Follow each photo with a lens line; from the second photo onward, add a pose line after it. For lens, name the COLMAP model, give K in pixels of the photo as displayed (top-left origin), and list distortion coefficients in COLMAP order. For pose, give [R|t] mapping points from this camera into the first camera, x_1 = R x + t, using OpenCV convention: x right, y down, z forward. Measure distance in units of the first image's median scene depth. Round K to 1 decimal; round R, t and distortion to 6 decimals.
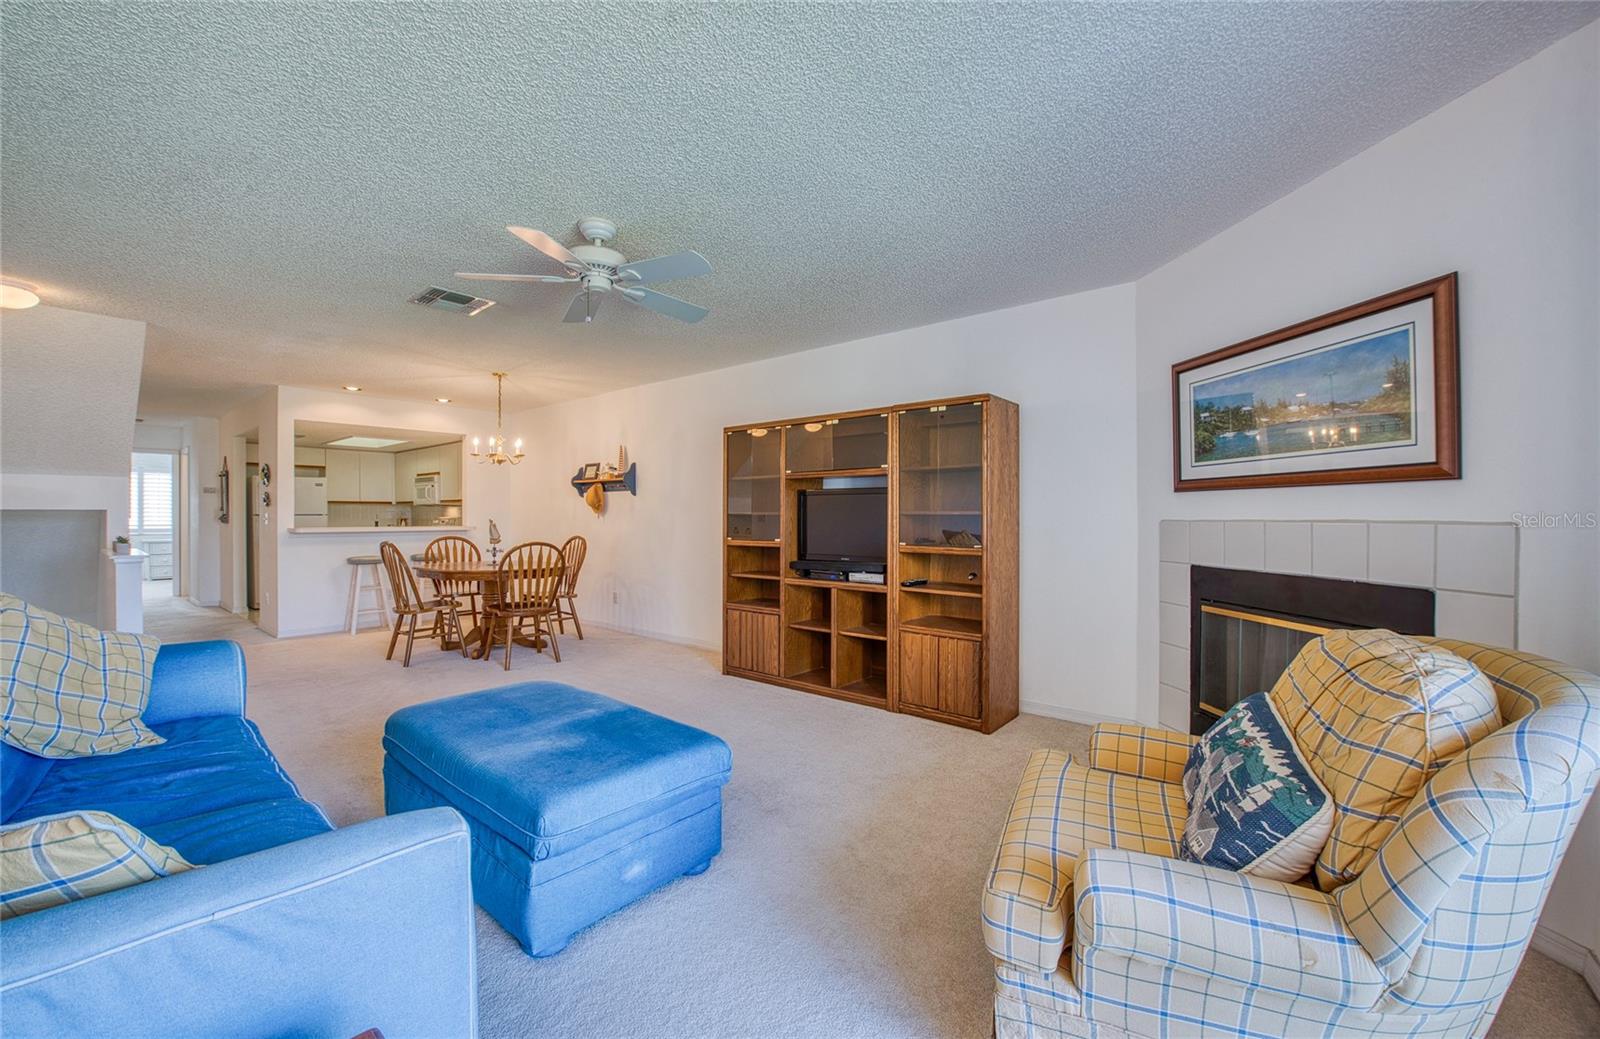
lens RADIAL K [[637.9, 0, 800.0], [0, 637.9, 519.5], [0, 0, 1]] dist [-0.019527, -0.000160]
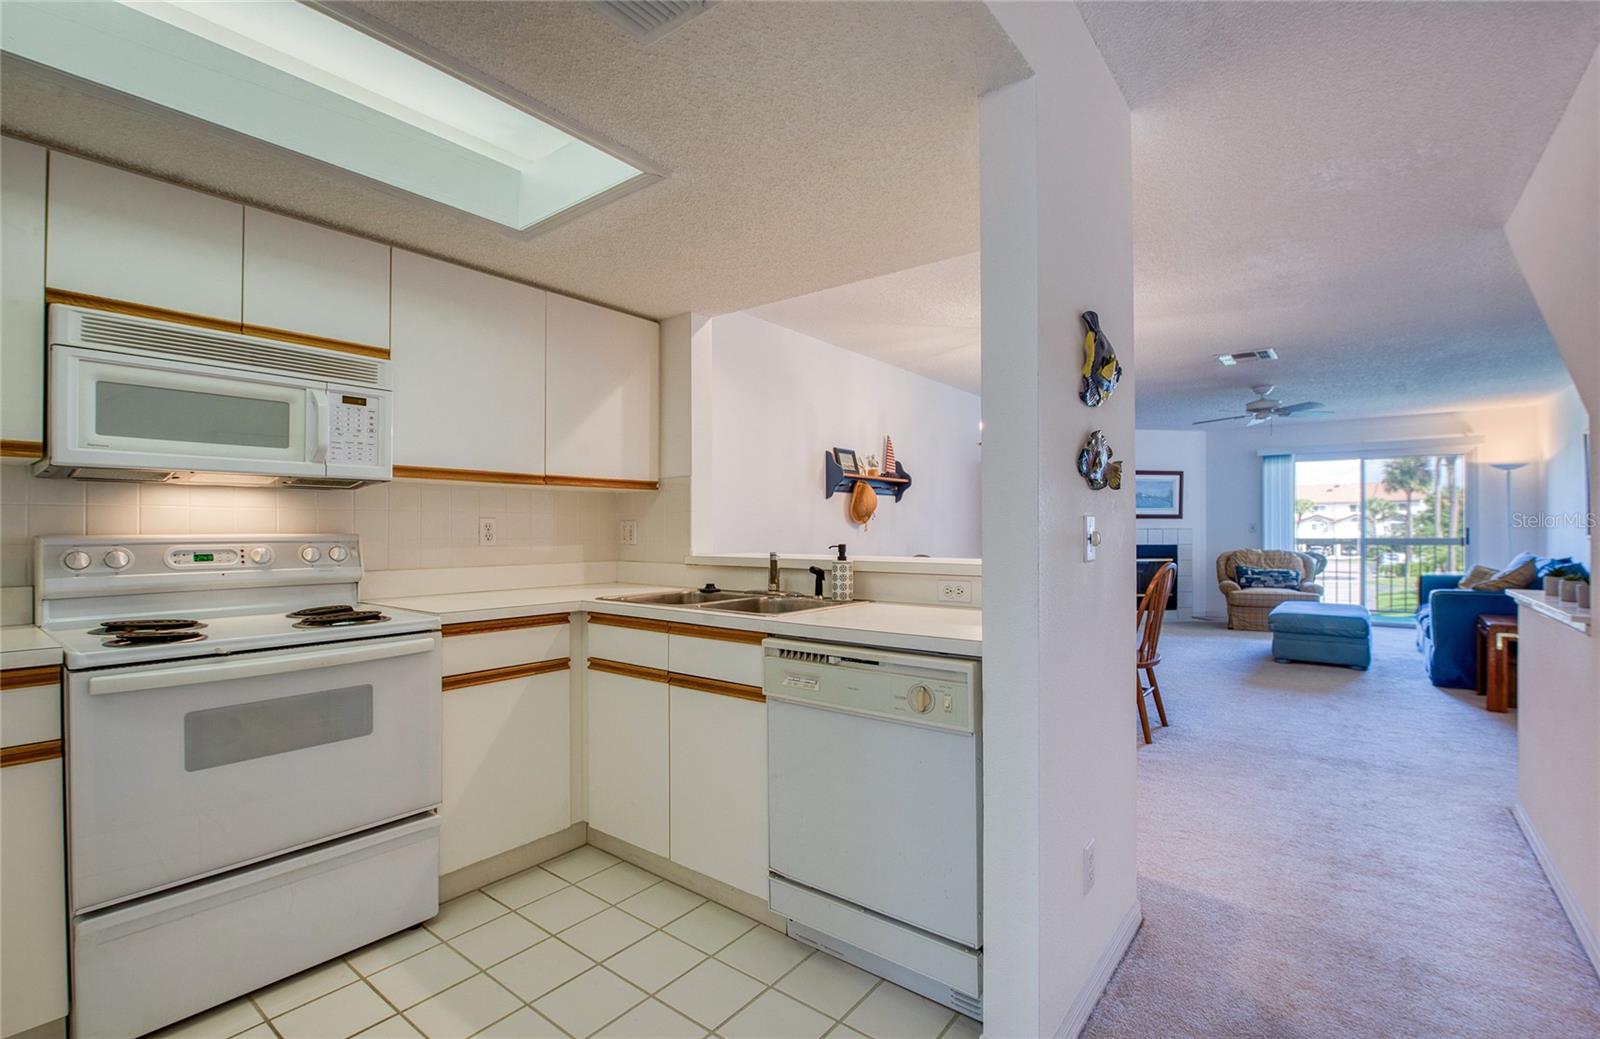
lens RADIAL K [[711.9, 0, 800.0], [0, 711.9, 519.5], [0, 0, 1]] dist [-0.014136, -0.000104]
pose [[-0.029322, 0.011050, 0.999509, -1.060388], [0.005839, 0.999924, -0.010883, -0.006111], [-0.999553, 0.005517, -0.029385, 1.062148]]
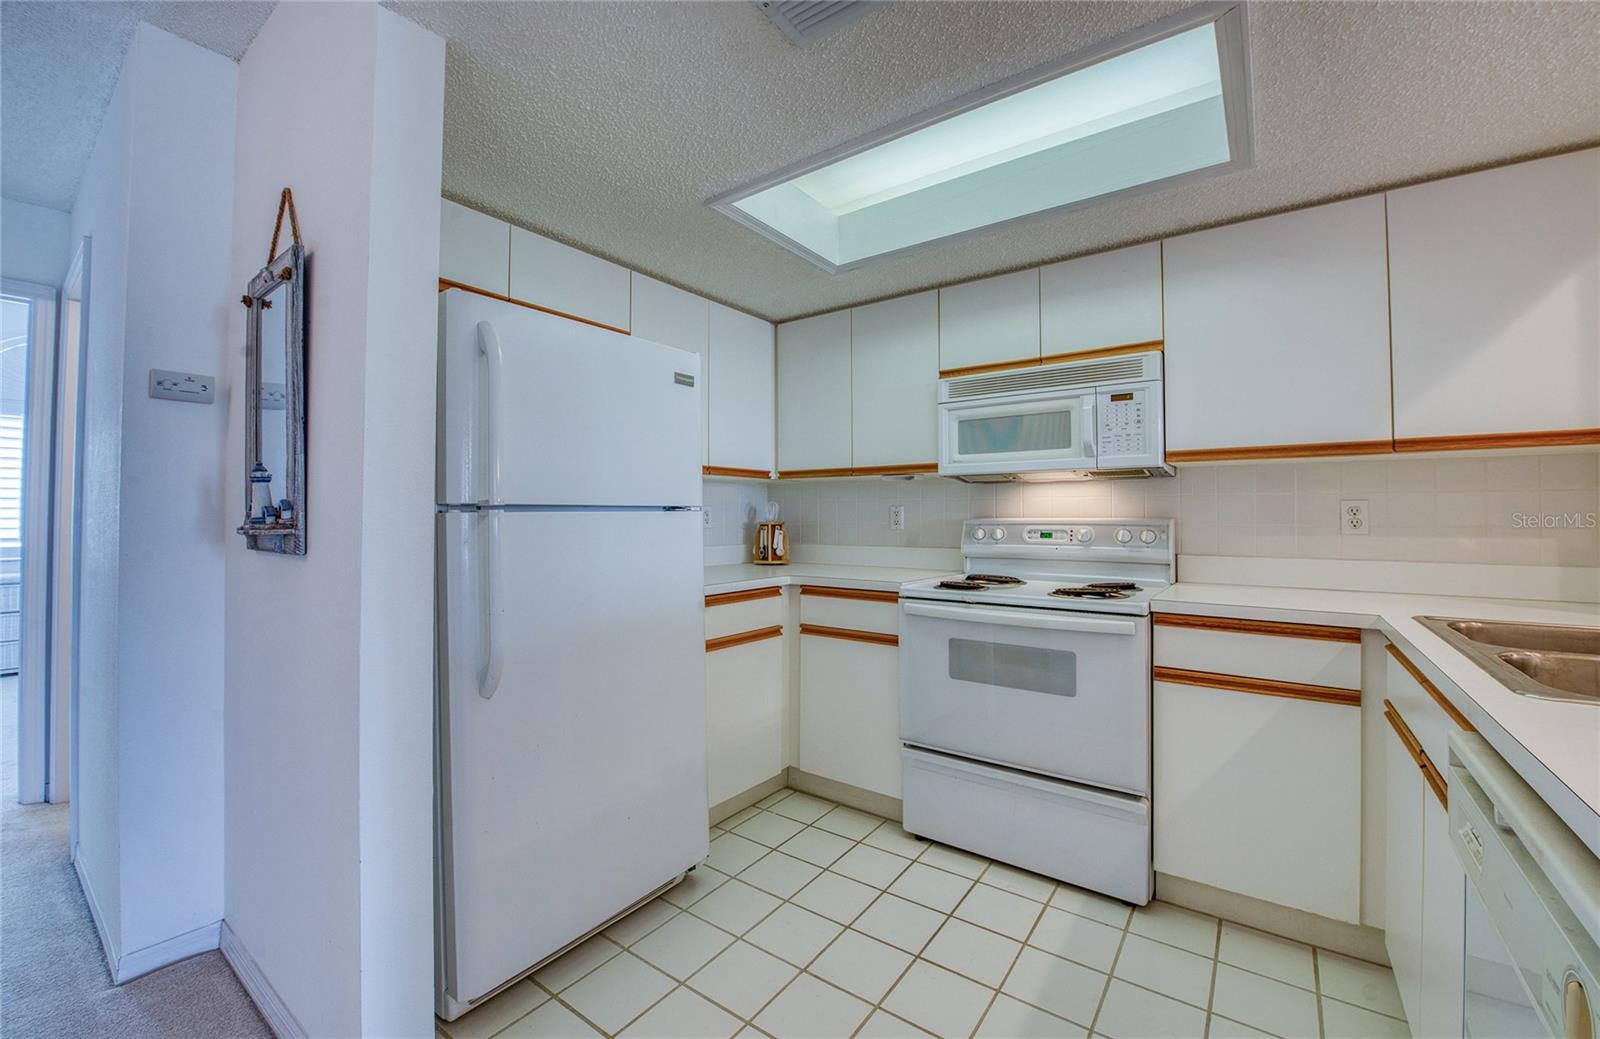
lens RADIAL K [[640.5, 0, 813.4], [0, 640.5, 500.7], [0, 0, 1]] dist [-0.019301, -0.000092]
pose [[0.997535, -0.000832, 0.070167, -0.909139], [0.002790, 0.999609, -0.027806, -0.004586], [-0.070117, 0.027933, 0.997148, 0.948595]]
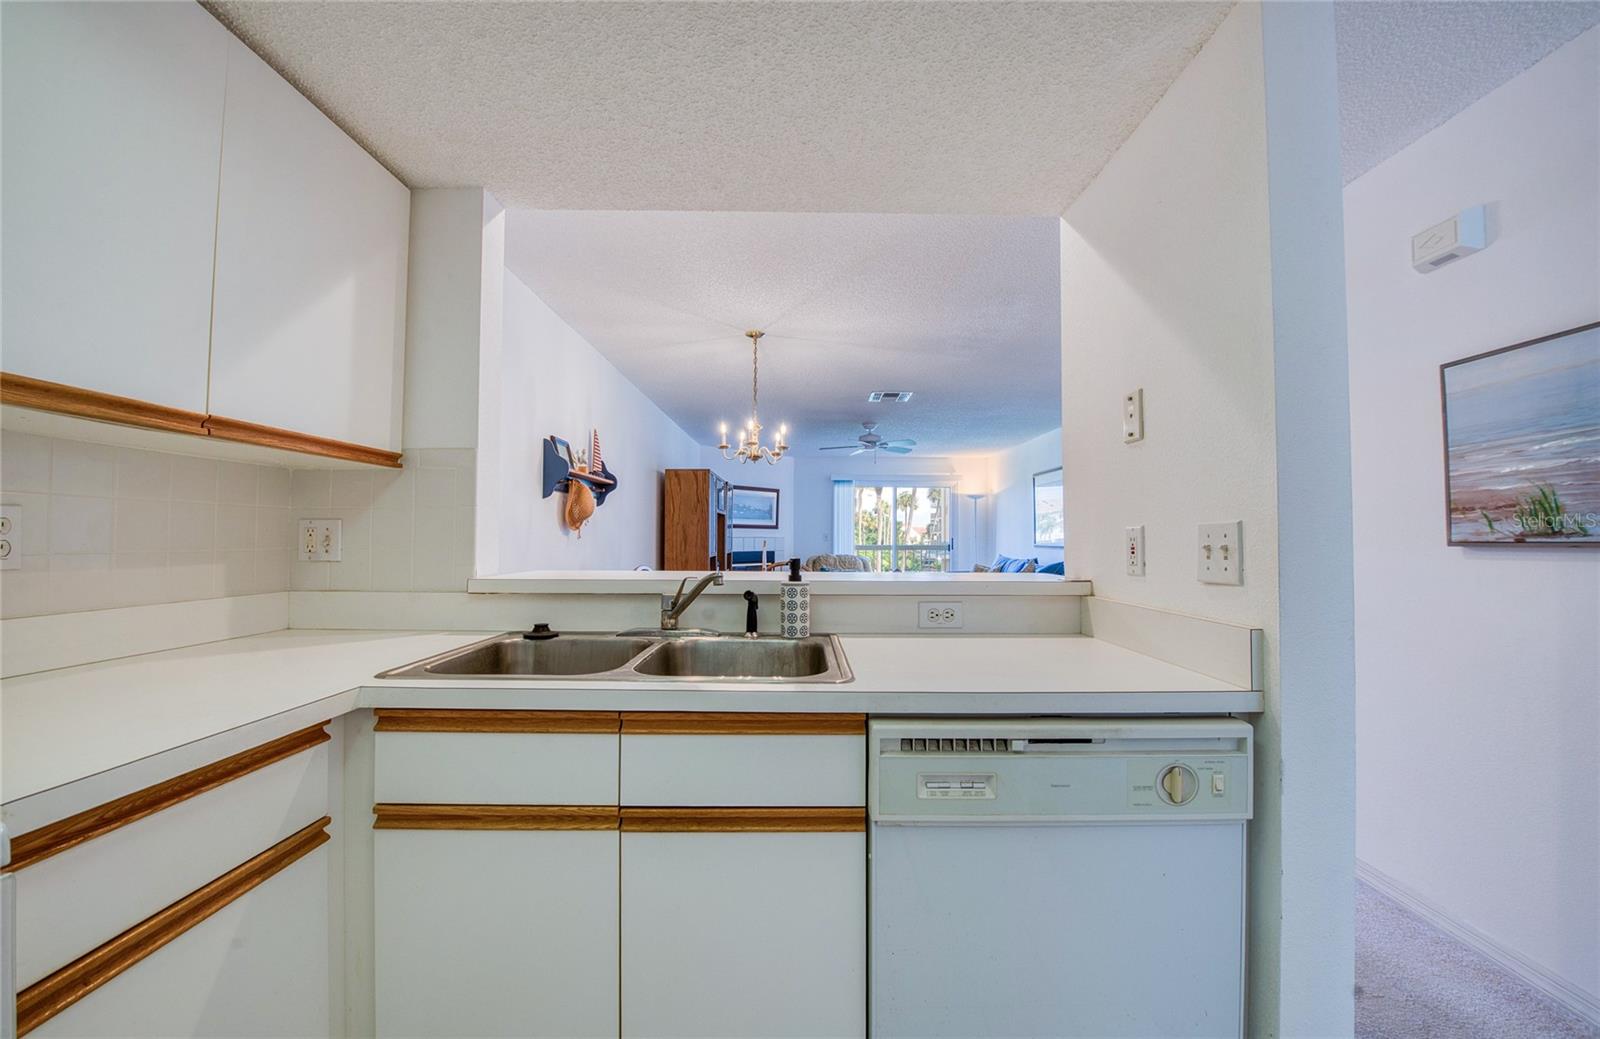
lens RADIAL K [[637.9, 0, 800.0], [0, 637.9, 519.5], [0, 0, 1]] dist [-0.019527, -0.000160]
pose [[-0.638871, 0.015646, 0.769155, -0.872184], [-0.003380, 0.999726, -0.023144, -0.006176], [-0.769306, -0.017386, -0.638644, 1.182200]]
